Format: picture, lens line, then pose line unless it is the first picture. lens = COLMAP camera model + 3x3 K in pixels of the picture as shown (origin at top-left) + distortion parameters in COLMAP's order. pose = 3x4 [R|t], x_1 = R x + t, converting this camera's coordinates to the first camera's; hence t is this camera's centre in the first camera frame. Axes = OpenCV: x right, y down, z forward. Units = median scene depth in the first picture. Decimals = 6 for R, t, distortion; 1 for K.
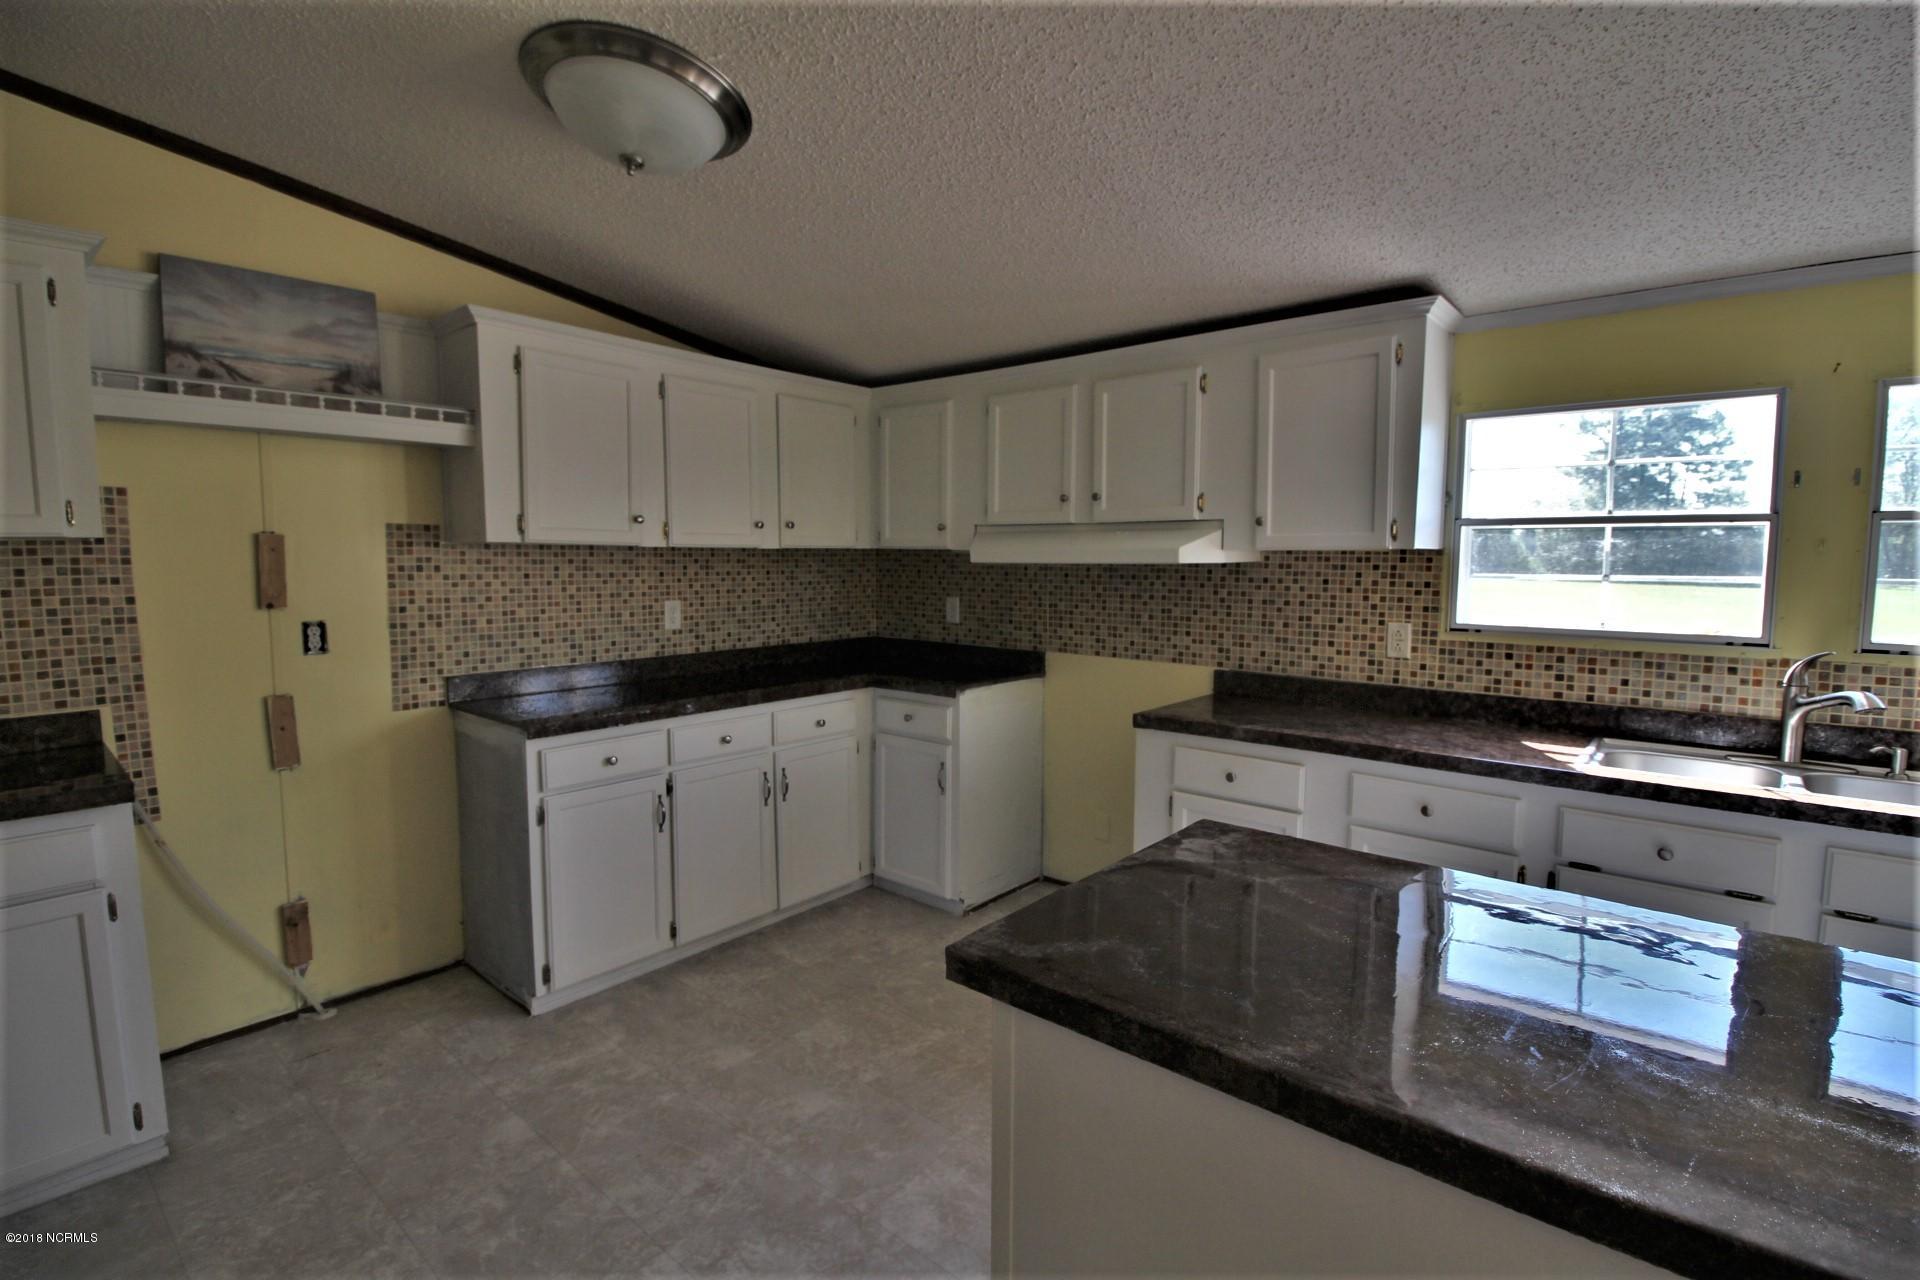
lens RADIAL K [[892.4, 0, 952.2], [0, 892.4, 621.7], [0, 0, 1]] dist [-0.000927, -0.002394]
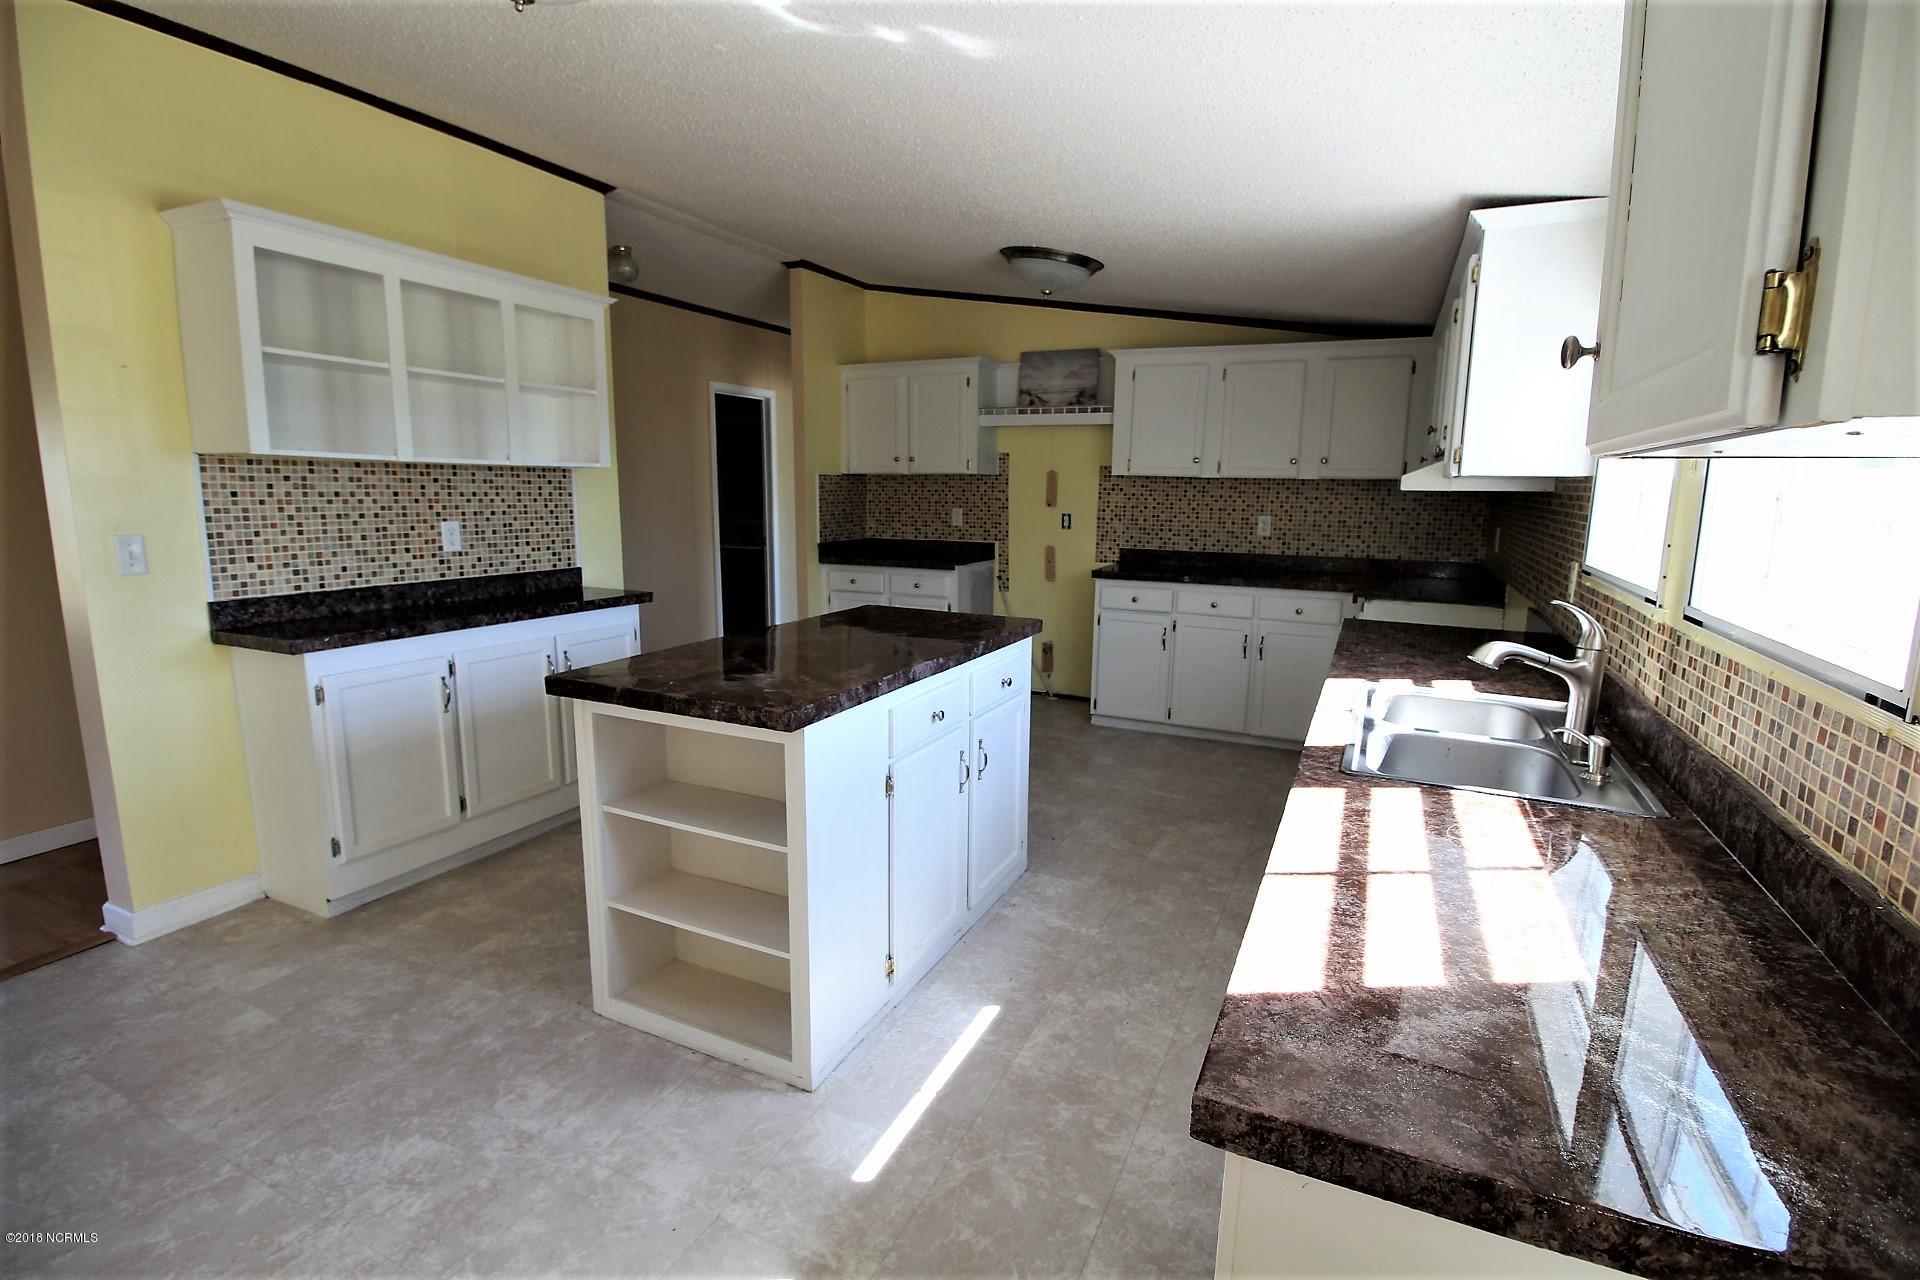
lens RADIAL K [[892.4, 0, 967.7], [0, 892.4, 625.9], [0, 0, 1]] dist [-0.000927, -0.002394]
pose [[0.260580, 0.150753, -0.953610, 1.092944], [-0.084553, 0.987502, 0.133006, 0.000732], [0.961743, 0.045972, 0.270070, 0.186731]]
